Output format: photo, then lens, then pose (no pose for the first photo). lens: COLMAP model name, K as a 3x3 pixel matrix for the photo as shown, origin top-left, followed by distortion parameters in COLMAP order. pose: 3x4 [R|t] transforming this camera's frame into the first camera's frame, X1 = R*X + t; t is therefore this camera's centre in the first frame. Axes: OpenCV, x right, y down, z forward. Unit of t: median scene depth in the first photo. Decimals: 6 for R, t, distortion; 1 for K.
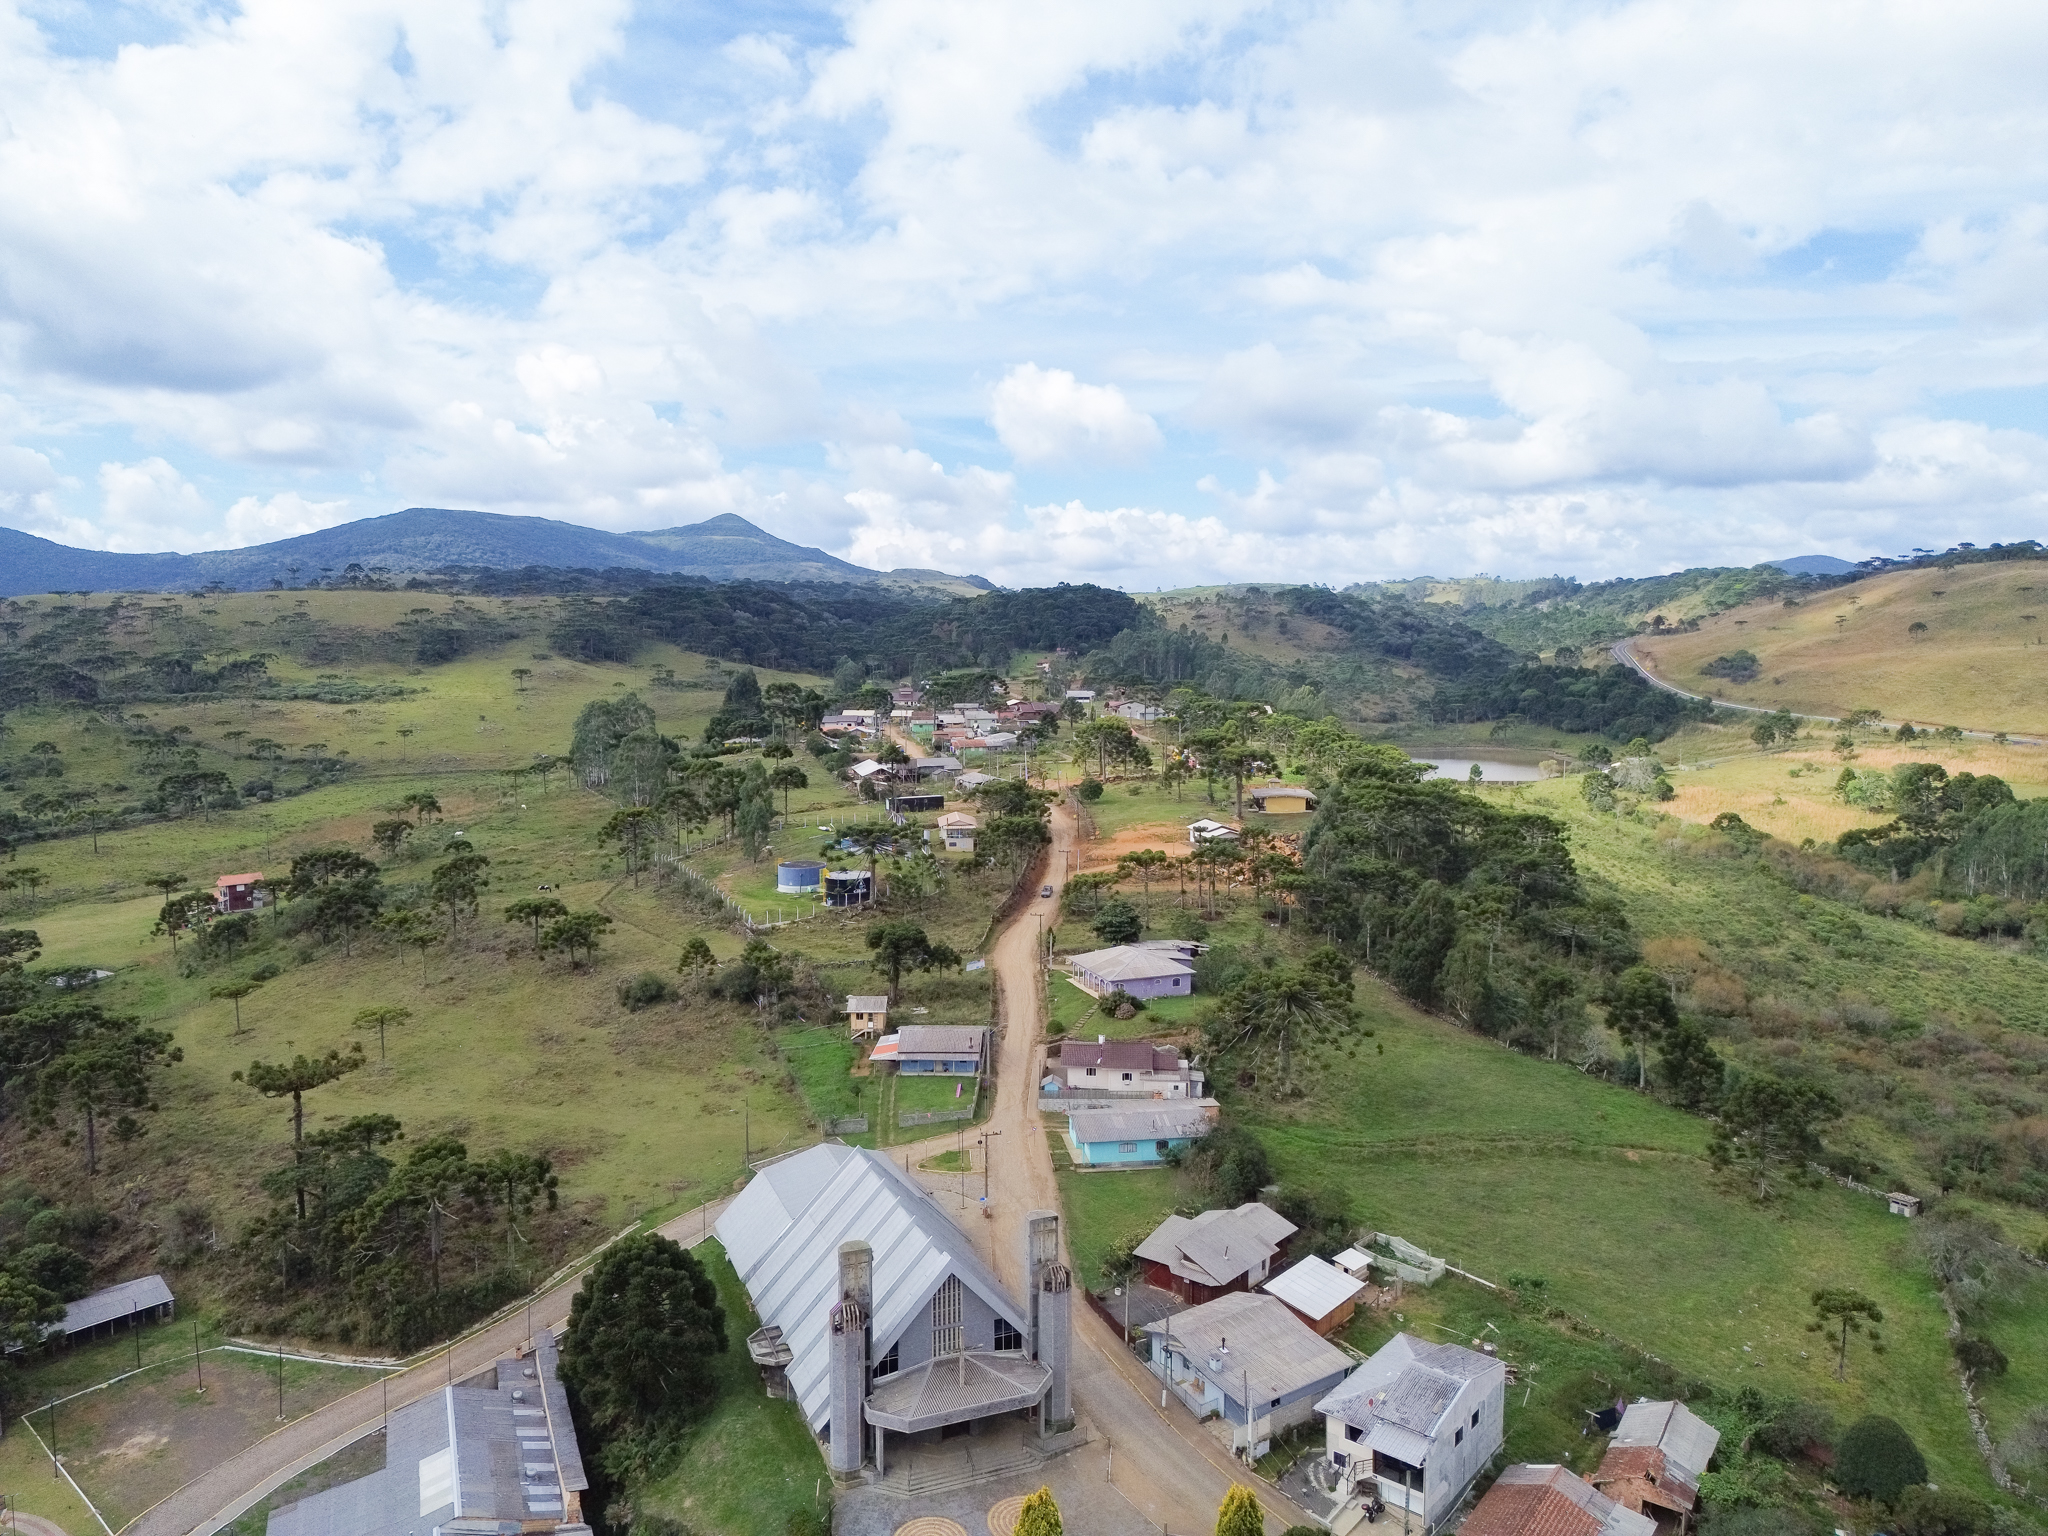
lens RADIAL K [[1443.7, 0, 1028.5], [0, 1443.7, 764.2], [0, 0, 1]] dist [0.077600, -0.074436]
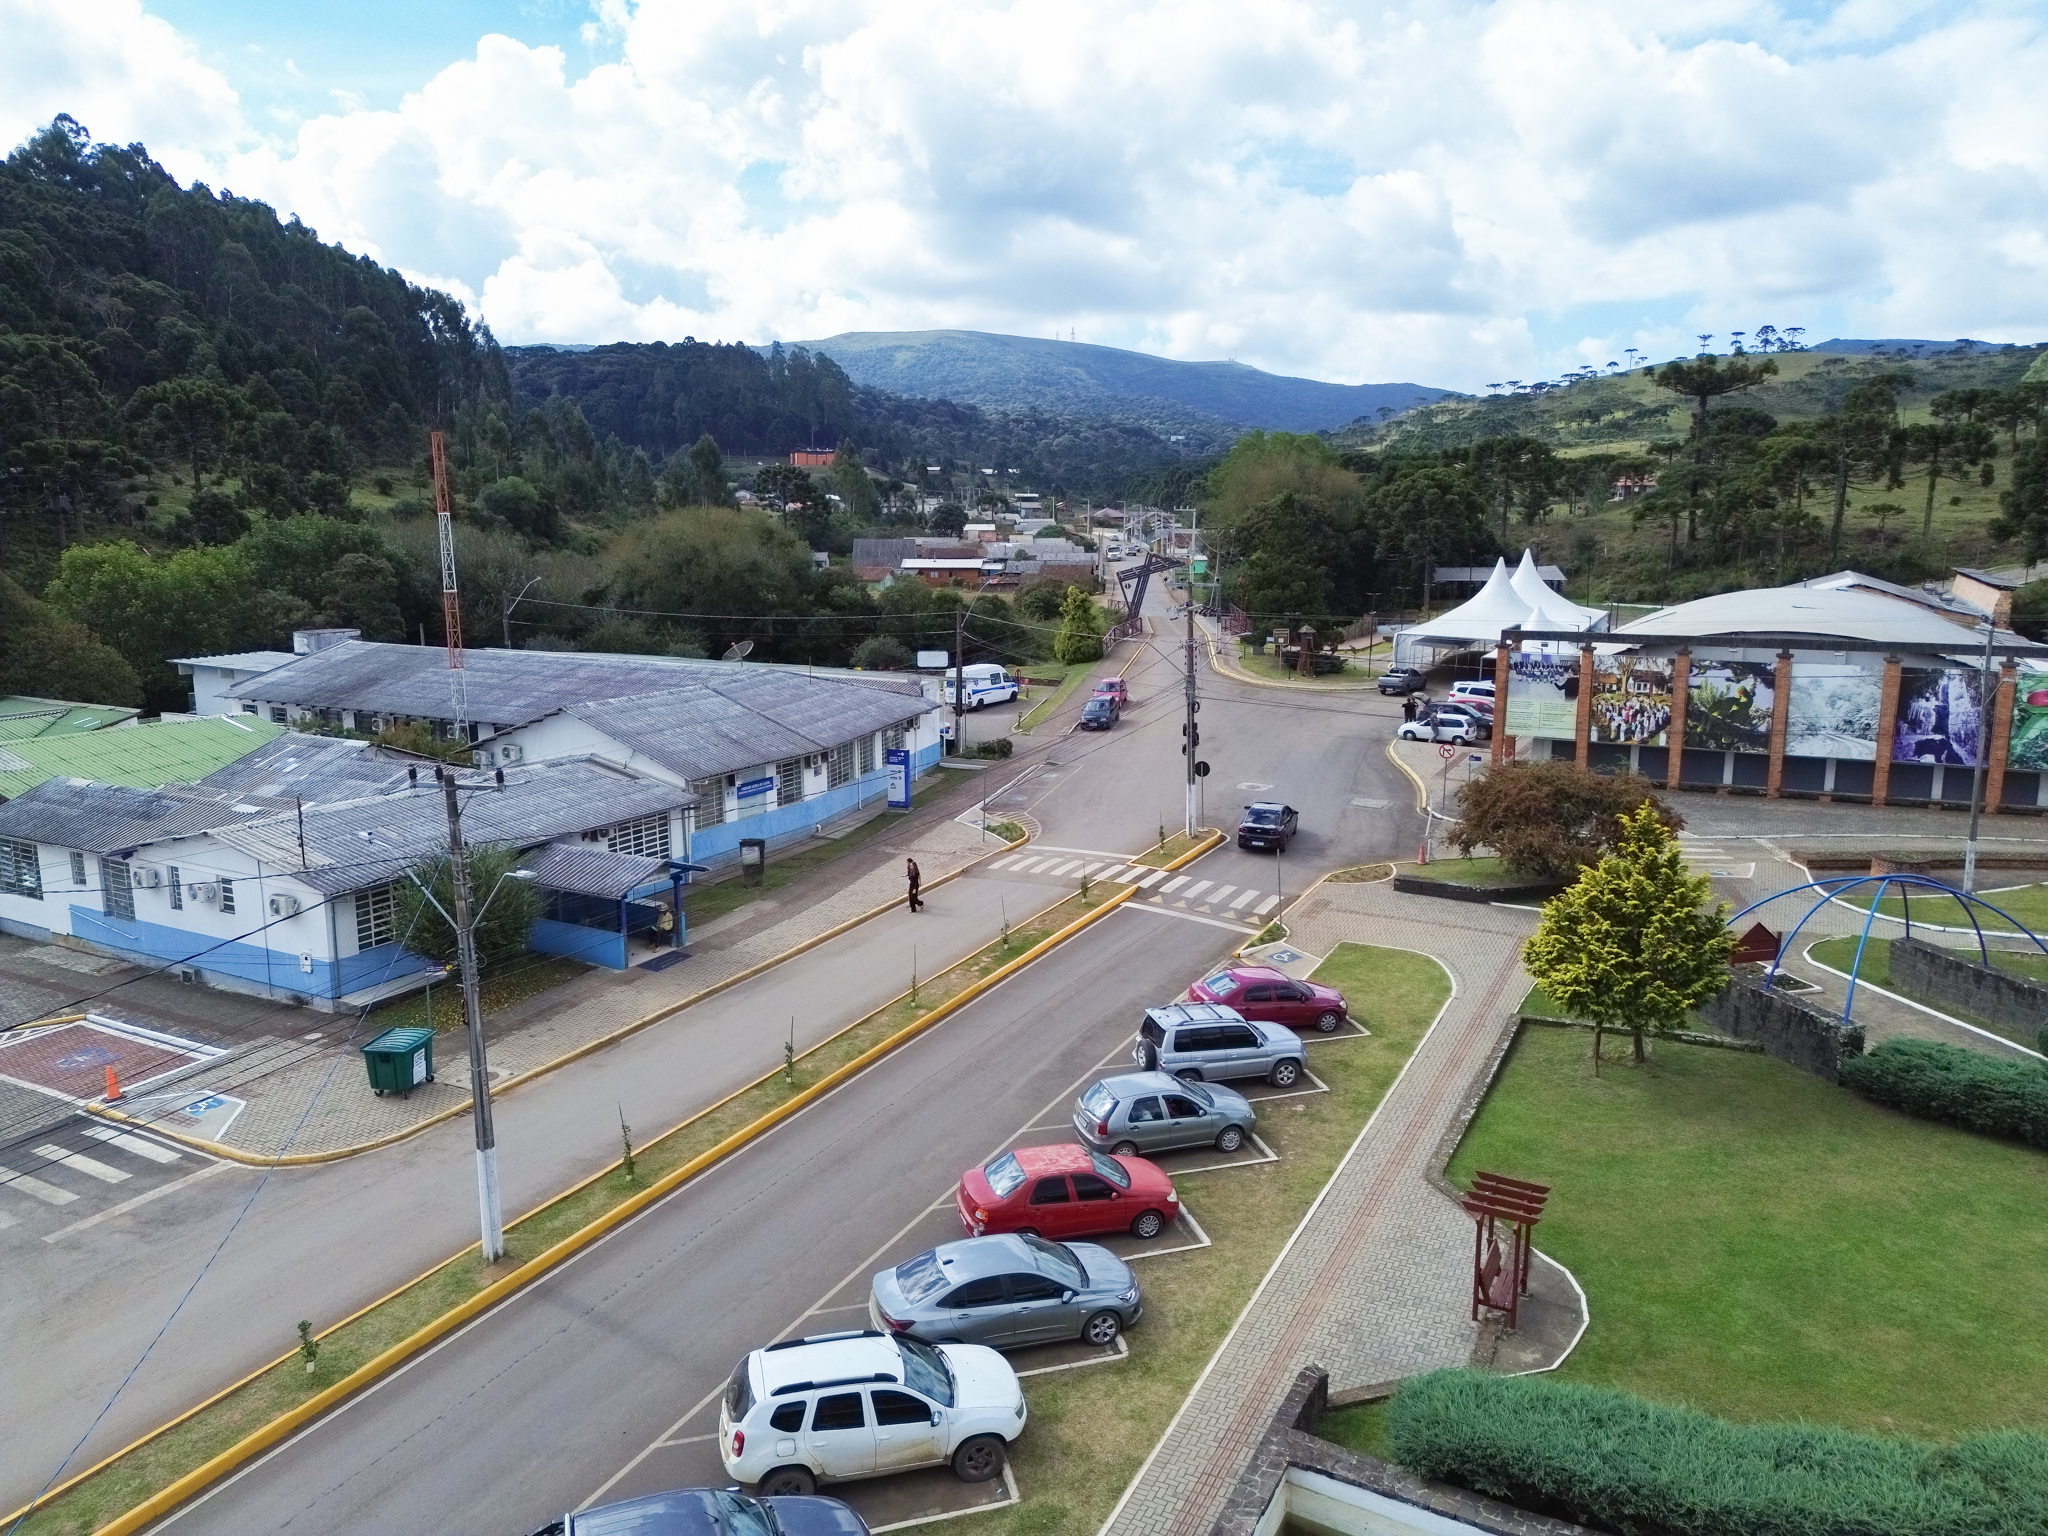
lens RADIAL K [[1443.7, 0, 1028.5], [0, 1443.7, 764.2], [0, 0, 1]] dist [0.077600, -0.074436]
pose [[0.639037, 0.135496, -0.757148, -0.007298], [-0.071116, 0.990554, 0.117243, 0.279751], [0.765881, -0.021077, 0.642636, 0.012210]]
